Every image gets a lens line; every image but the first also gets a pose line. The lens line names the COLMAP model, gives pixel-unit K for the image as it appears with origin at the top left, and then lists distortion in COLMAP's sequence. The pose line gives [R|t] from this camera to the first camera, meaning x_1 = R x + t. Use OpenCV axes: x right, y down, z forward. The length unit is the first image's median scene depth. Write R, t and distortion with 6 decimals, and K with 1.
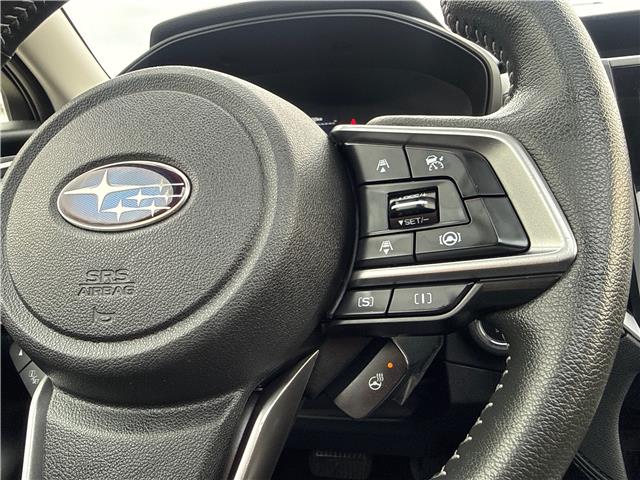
lens RADIAL K [[462.9, 0, 311.9], [0, 462.9, 243.8], [0, 0, 1]] dist [0.048878, -0.078585]
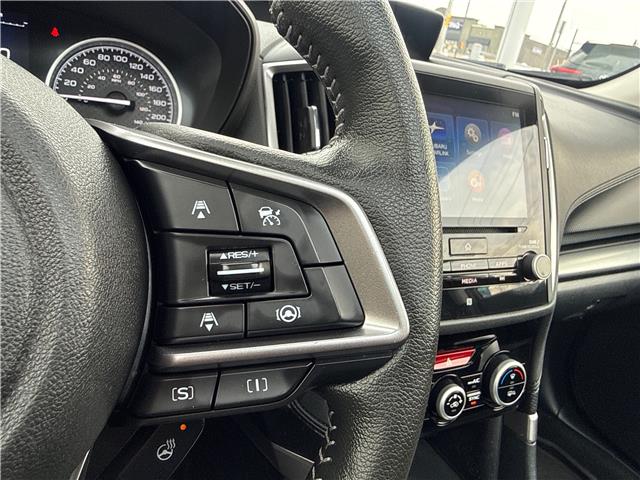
lens RADIAL K [[466.8, 0, 310.2], [0, 466.8, 244.7], [0, 0, 1]] dist [-0.004043, 0.000818]
pose [[0.777271, -0.049743, 0.627197, -0.198110], [-0.085123, 0.979390, 0.183167, -0.283953], [-0.623381, -0.195759, 0.757017, 0.327979]]
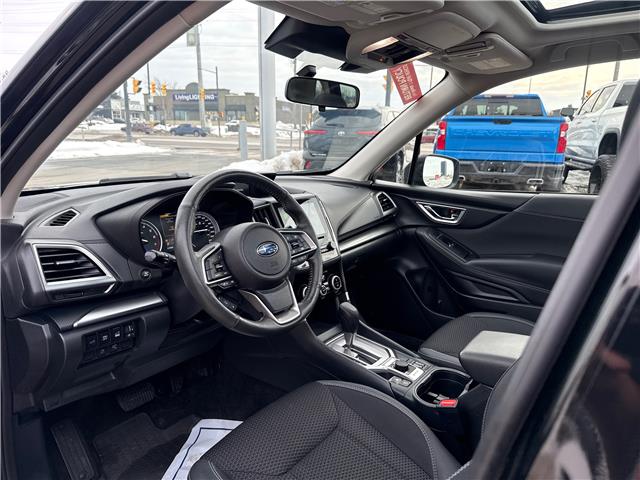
lens RADIAL K [[462.9, 0, 311.9], [0, 462.9, 243.8], [0, 0, 1]] dist [0.048878, -0.078585]
pose [[0.440248, -0.132049, 0.888113, -5.090305], [0.164933, 0.984189, 0.064575, -0.451018], [-0.882598, 0.118050, 0.455066, -1.955548]]
